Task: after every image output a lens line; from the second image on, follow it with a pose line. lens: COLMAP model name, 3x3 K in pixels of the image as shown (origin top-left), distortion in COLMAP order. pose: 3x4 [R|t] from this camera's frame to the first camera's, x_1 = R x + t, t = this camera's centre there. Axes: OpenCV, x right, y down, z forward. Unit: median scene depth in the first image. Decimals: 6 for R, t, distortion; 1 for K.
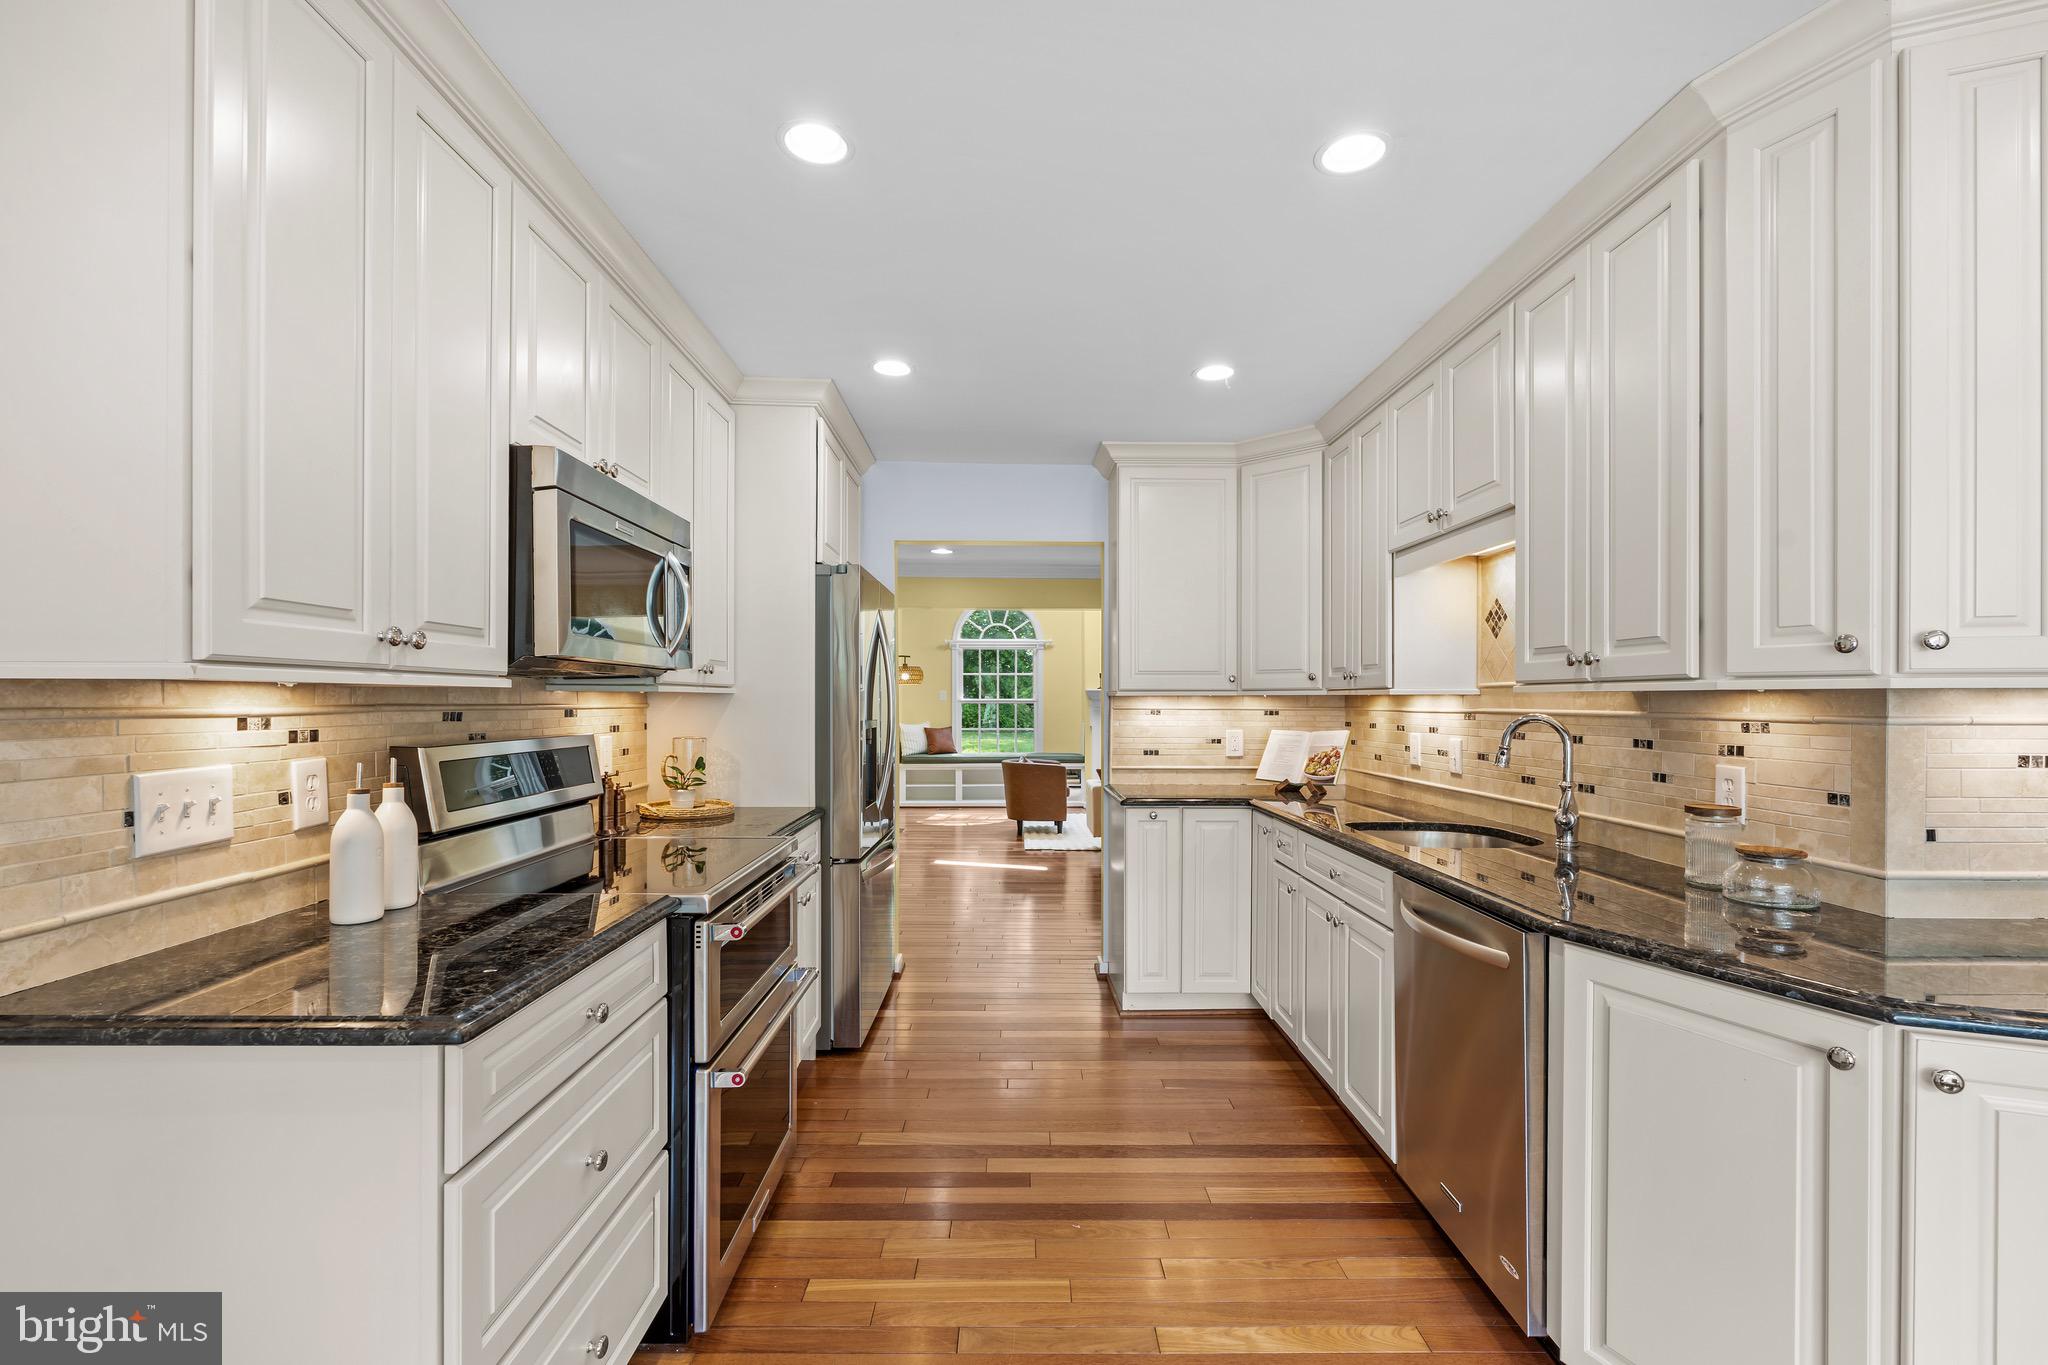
lens RADIAL K [[901.0, 0, 1022.8], [0, 901.0, 699.9], [0, 0, 1]] dist [-0.004732, 0.000284]
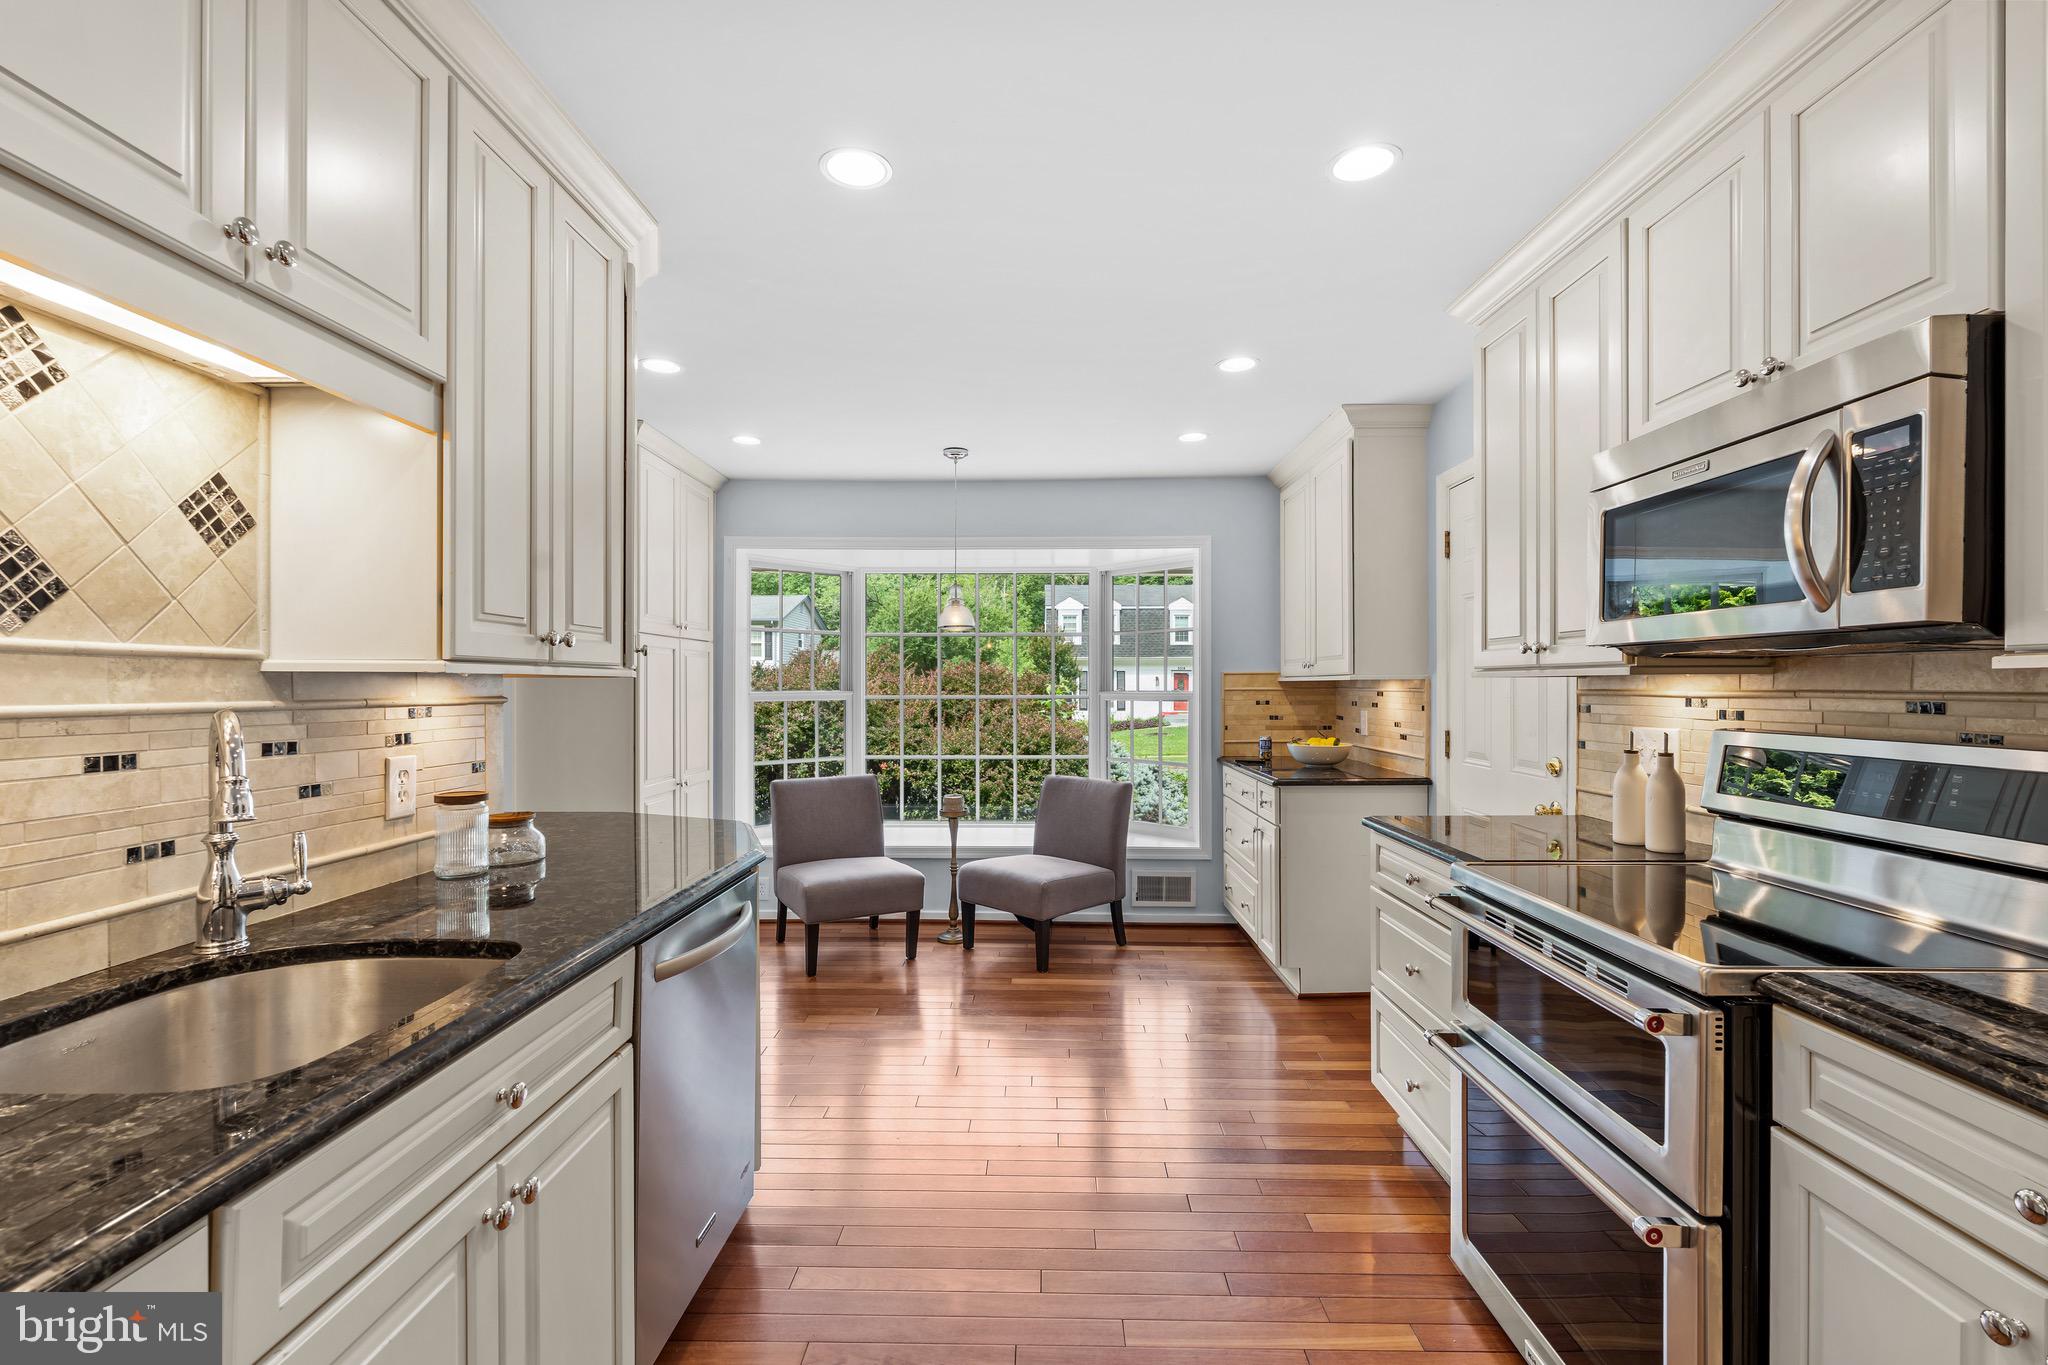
lens RADIAL K [[894.9, 0, 1024.0], [0, 894.9, 682.5], [0, 0, 1]] dist [-0.005308, 0.000242]
pose [[-0.999545, -0.001423, 0.030142, 0.095434], [-0.001536, 0.999992, -0.003710, 0.000586], [-0.030137, -0.003755, -0.999539, 1.445314]]
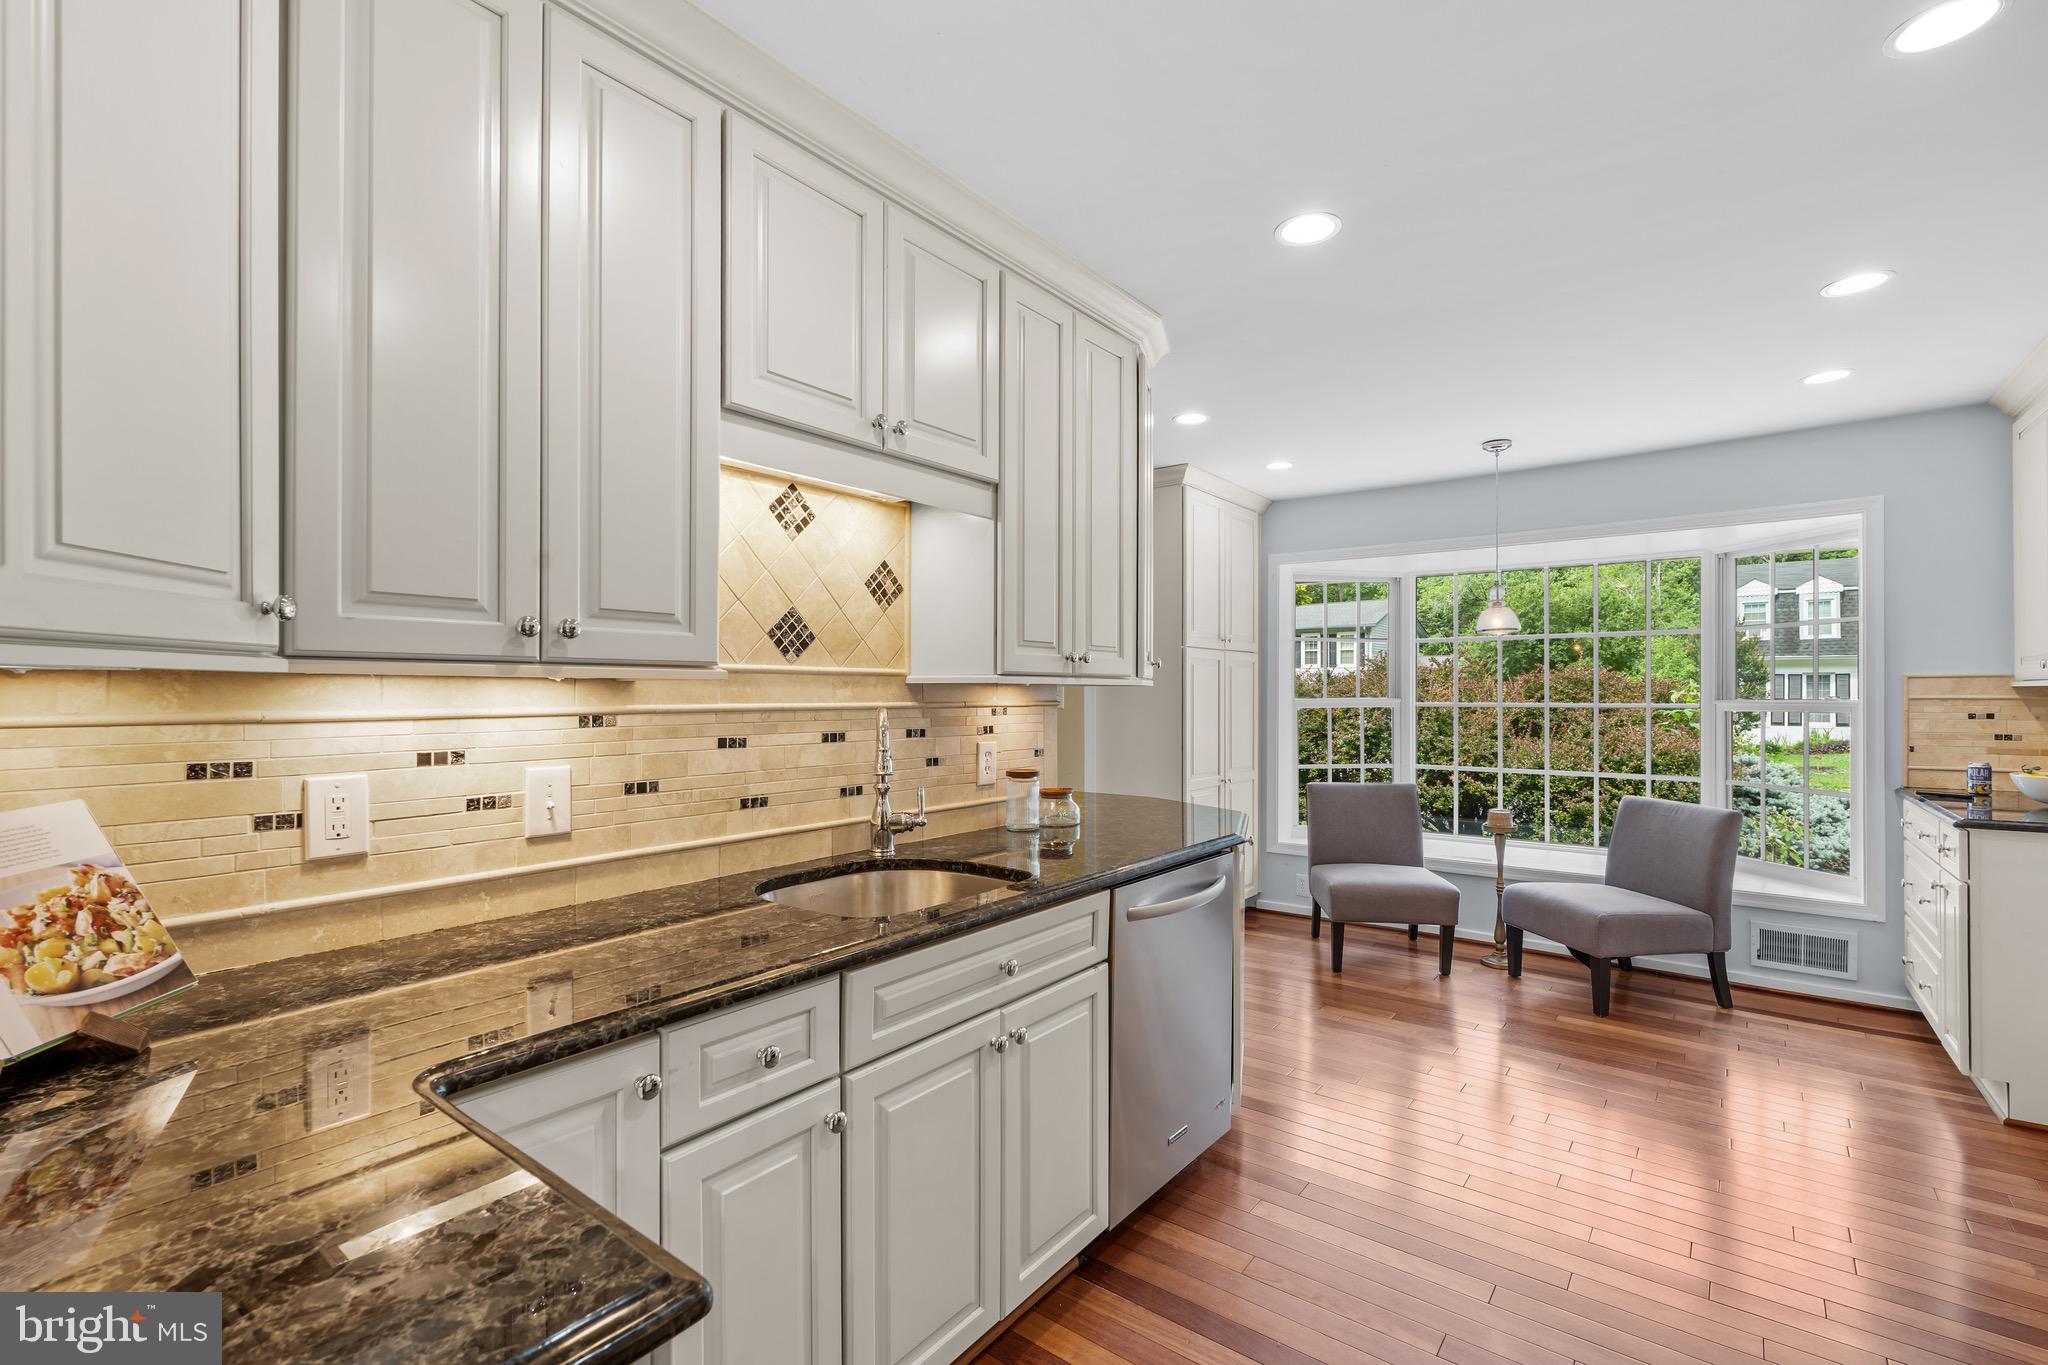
lens RADIAL K [[894.9, 0, 1024.0], [0, 894.9, 682.5], [0, 0, 1]] dist [-0.005308, 0.000242]
pose [[-0.780839, 0.005626, 0.624707, -0.054176], [-0.001483, 0.999940, -0.010859, 0.000808], [-0.624731, -0.009406, -0.780783, 1.517910]]
